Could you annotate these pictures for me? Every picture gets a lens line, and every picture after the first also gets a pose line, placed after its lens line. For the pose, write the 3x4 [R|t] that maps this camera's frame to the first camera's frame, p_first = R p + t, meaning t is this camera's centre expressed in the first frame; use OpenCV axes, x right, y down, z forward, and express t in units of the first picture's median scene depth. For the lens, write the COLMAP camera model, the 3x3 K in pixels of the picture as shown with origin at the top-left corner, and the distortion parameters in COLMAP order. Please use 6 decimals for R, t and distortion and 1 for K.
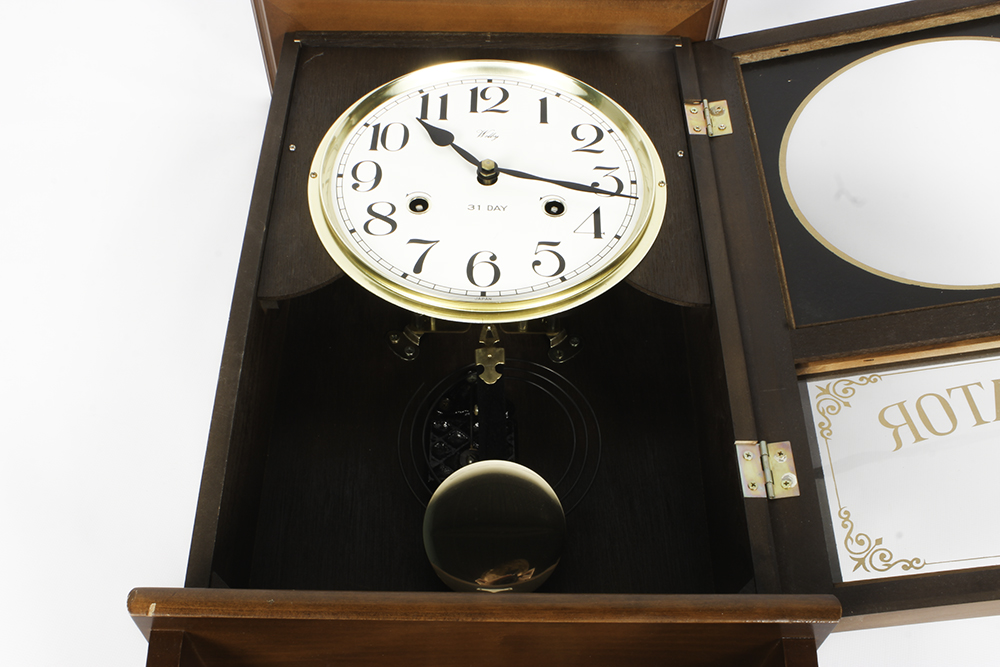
lens RADIAL K [[998.5, 0, 492.8], [0, 998.5, 334.3], [0, 0, 1]] dist [-0.094076, -0.002769]
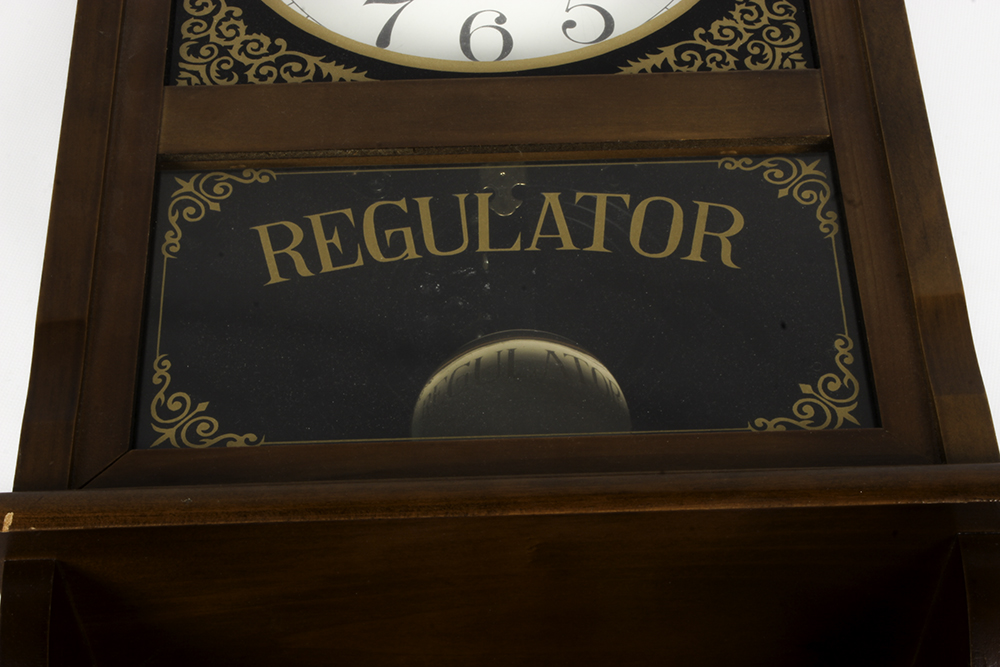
lens RADIAL K [[1802.8, 0, 500.0], [0, 1802.8, 333.5], [0, 0, 1]] dist [0.019178, 0.086211]
pose [[0.999001, -0.042815, -0.012830, 0.006185], [0.043129, 0.998750, 0.025264, 0.096388], [0.011733, -0.025792, 0.999598, -0.159824]]
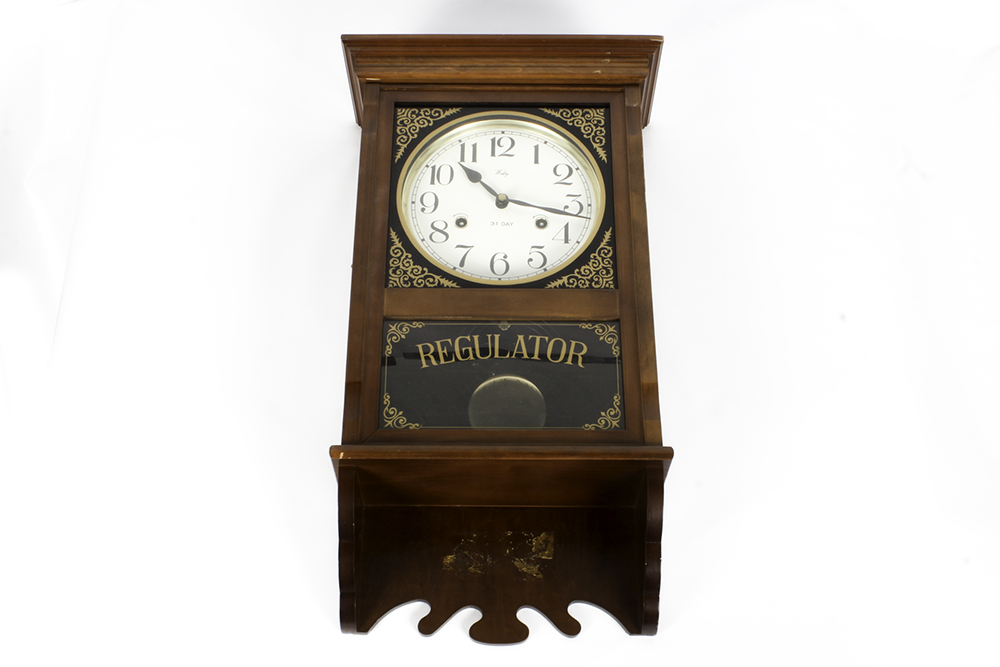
lens RADIAL K [[998.5, 0, 492.8], [0, 998.5, 334.3], [0, 0, 1]] dist [-0.094076, -0.002769]
pose [[0.999725, -0.007347, -0.022272, 0.016670], [0.010405, 0.990029, 0.140479, -0.191354], [0.021018, -0.140672, 0.989833, -0.749952]]
